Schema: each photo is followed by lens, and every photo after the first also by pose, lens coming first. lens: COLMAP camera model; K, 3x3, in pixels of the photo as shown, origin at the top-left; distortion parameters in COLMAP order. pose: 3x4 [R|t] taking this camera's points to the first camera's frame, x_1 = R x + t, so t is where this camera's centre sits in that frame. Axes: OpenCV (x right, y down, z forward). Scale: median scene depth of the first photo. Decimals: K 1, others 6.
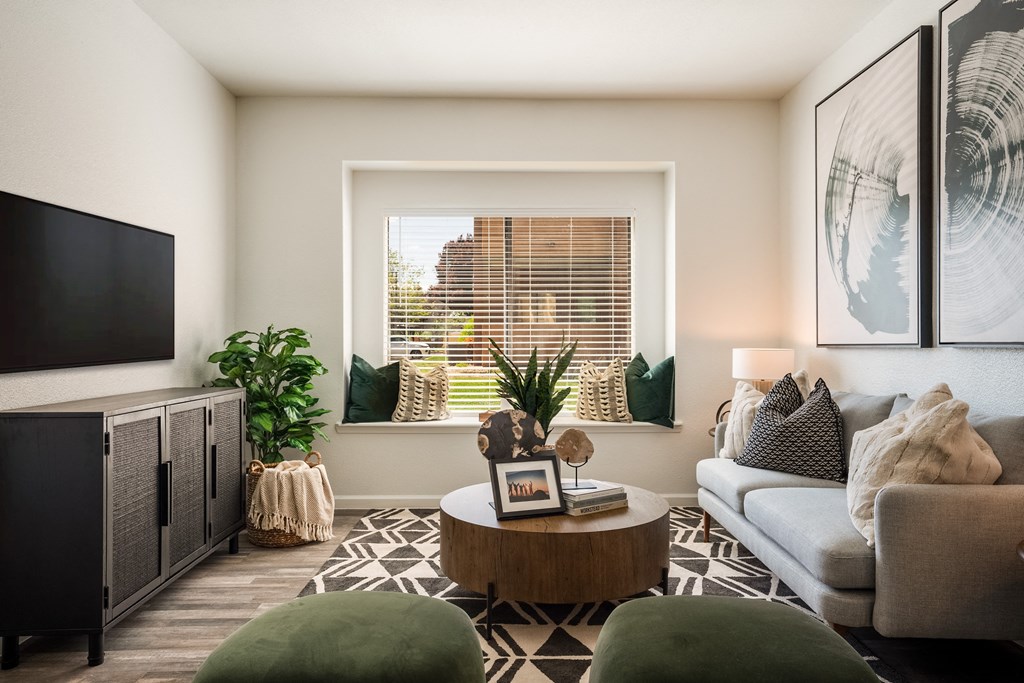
lens RADIAL K [[669.8, 0, 530.5], [0, 669.8, 349.1], [0, 0, 1]] dist [-0.012535, 0.026500]
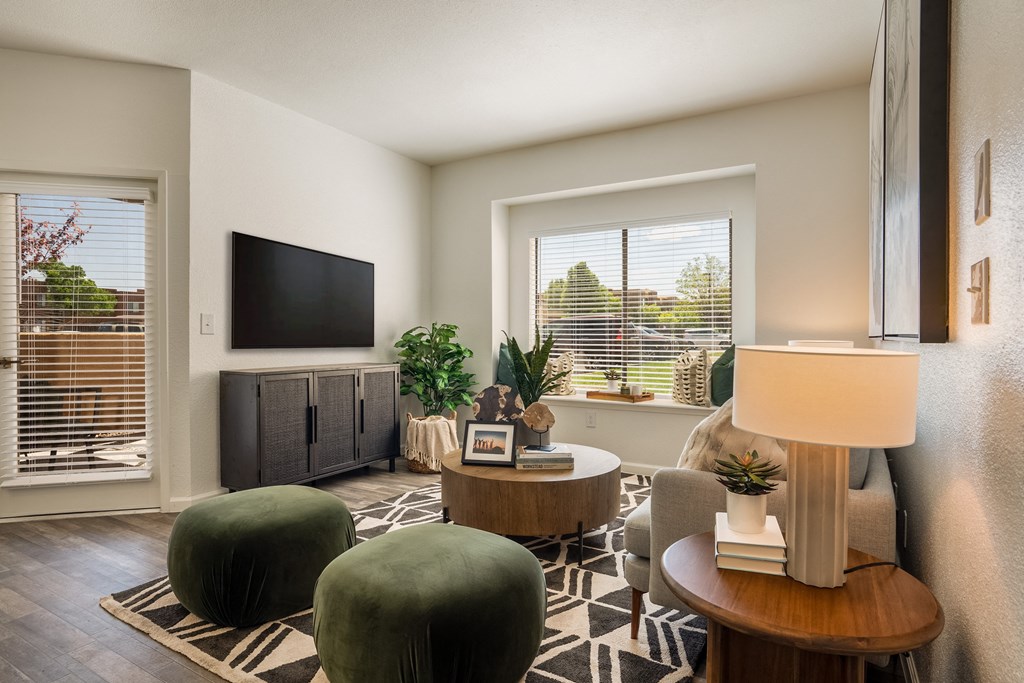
lens RADIAL K [[560.4, 0, 514.6], [0, 560.4, 346.6], [0, 0, 1]] dist [-0.028680, 0.010061]
pose [[0.850076, 0.013200, -0.526494, 0.521668], [-0.006866, 0.999879, 0.013982, -0.000672], [0.526615, -0.008270, 0.850064, 0.072967]]
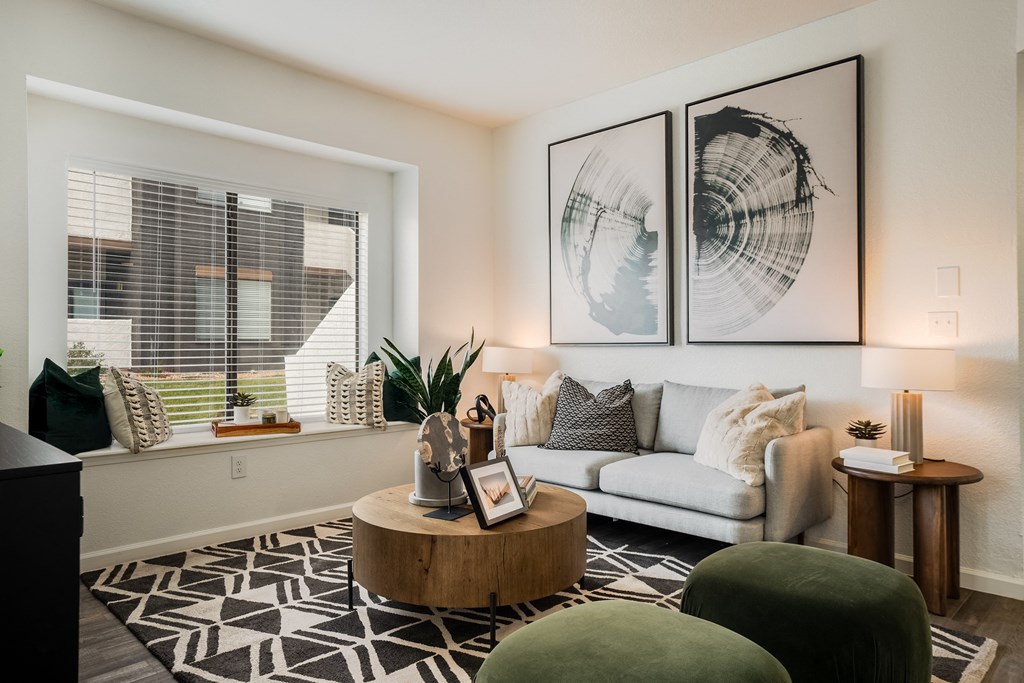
lens RADIAL K [[669.8, 0, 517.8], [0, 669.8, 339.3], [0, 0, 1]] dist [-0.012535, 0.026500]
pose [[0.715602, 0.004222, 0.698496, -0.552158], [0.007090, 0.999886, -0.013308, 0.001302], [-0.698472, 0.014476, 0.715491, 0.227814]]
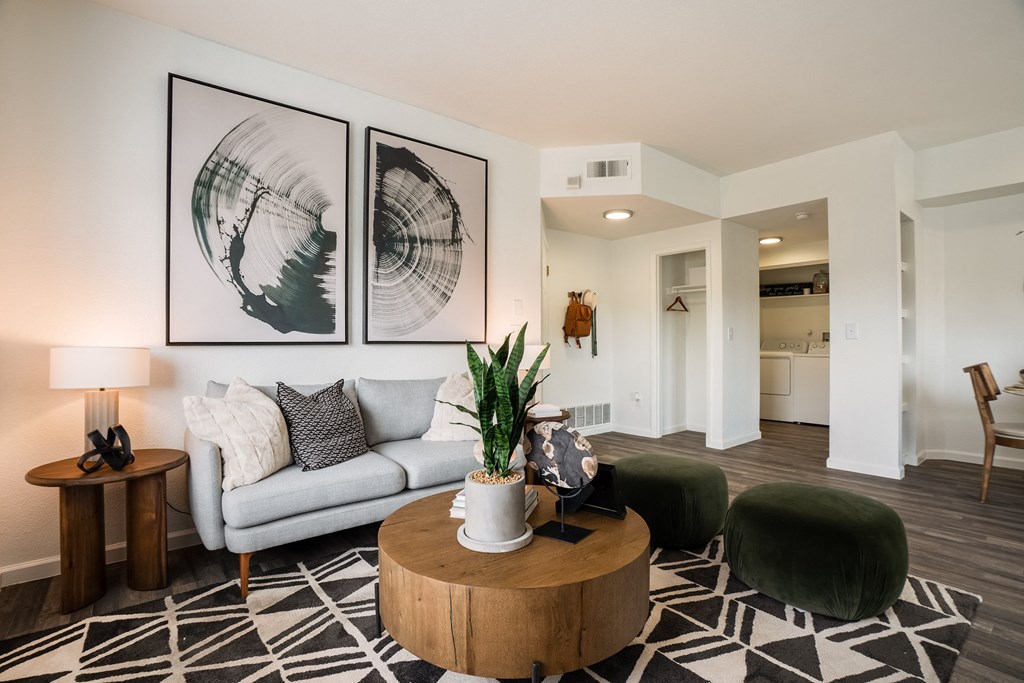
lens RADIAL K [[473.5, 0, 539.3], [0, 473.5, 339.0], [0, 0, 1]] dist [-0.034056, 0.001469]
pose [[-0.612136, 0.016363, 0.790583, -0.429296], [0.014906, 0.999847, -0.009152, 0.001198], [-0.790612, 0.006182, -0.612287, 1.214491]]
